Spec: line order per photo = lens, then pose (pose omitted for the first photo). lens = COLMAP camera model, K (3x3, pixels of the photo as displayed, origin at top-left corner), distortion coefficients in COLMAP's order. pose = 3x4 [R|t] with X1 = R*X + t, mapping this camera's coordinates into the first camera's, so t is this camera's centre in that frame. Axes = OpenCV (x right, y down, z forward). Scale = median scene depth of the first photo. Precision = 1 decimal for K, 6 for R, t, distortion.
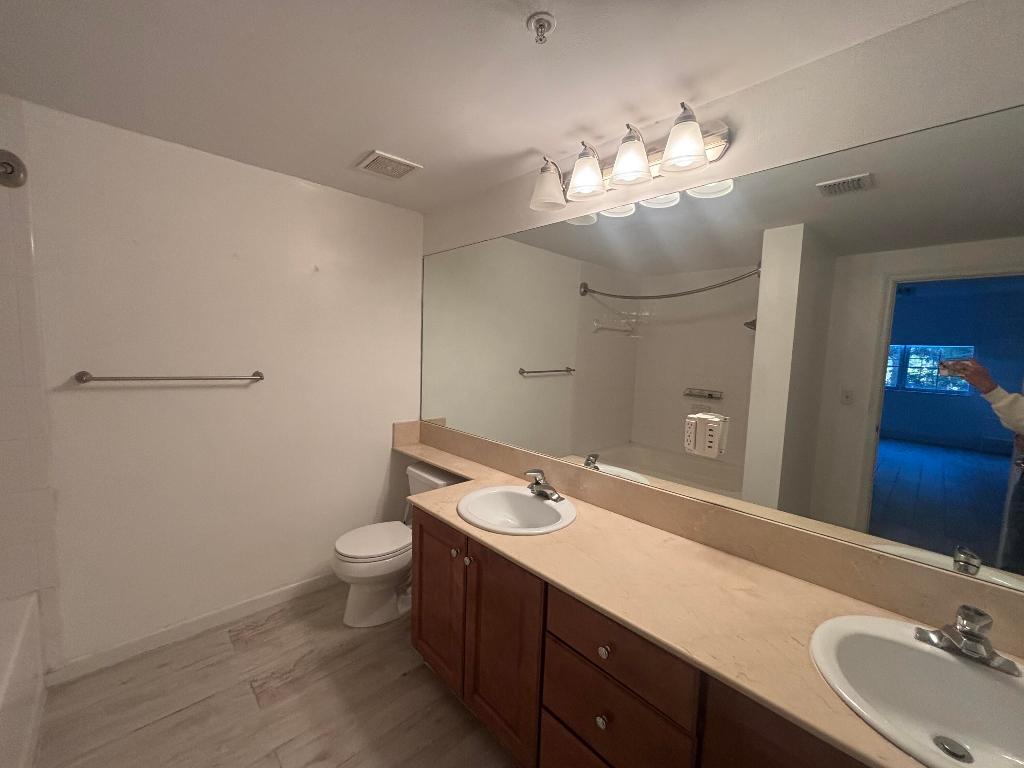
lens RADIAL K [[413.3, 0, 512.0], [0, 413.3, 384.0], [0, 0, 1]] dist [-0.001012, -0.000338]
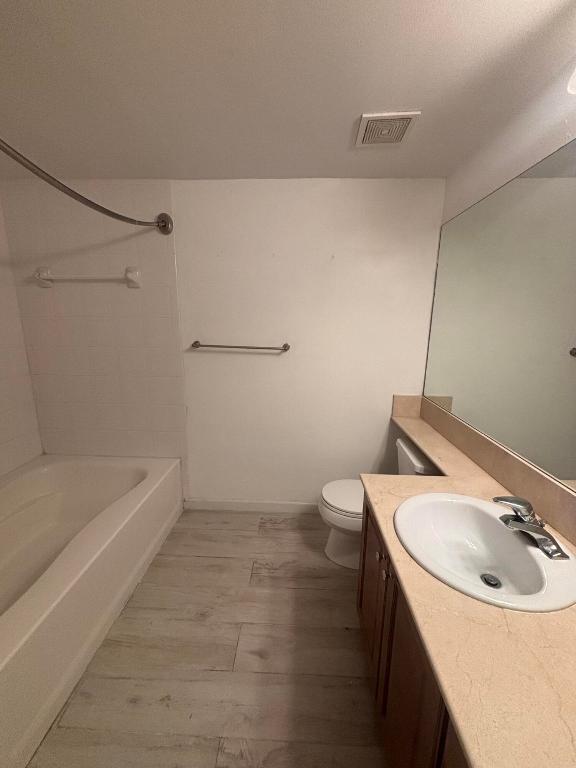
lens RADIAL K [[310.0, 0, 287.4], [0, 310.0, 381.4], [0, 0, 1]] dist [-0.001012, -0.000338]
pose [[0.681126, 0.120007, -0.722264, 0.135268], [-0.045998, 0.991541, 0.121370, -0.033075], [0.730720, -0.049445, 0.680884, 0.339991]]
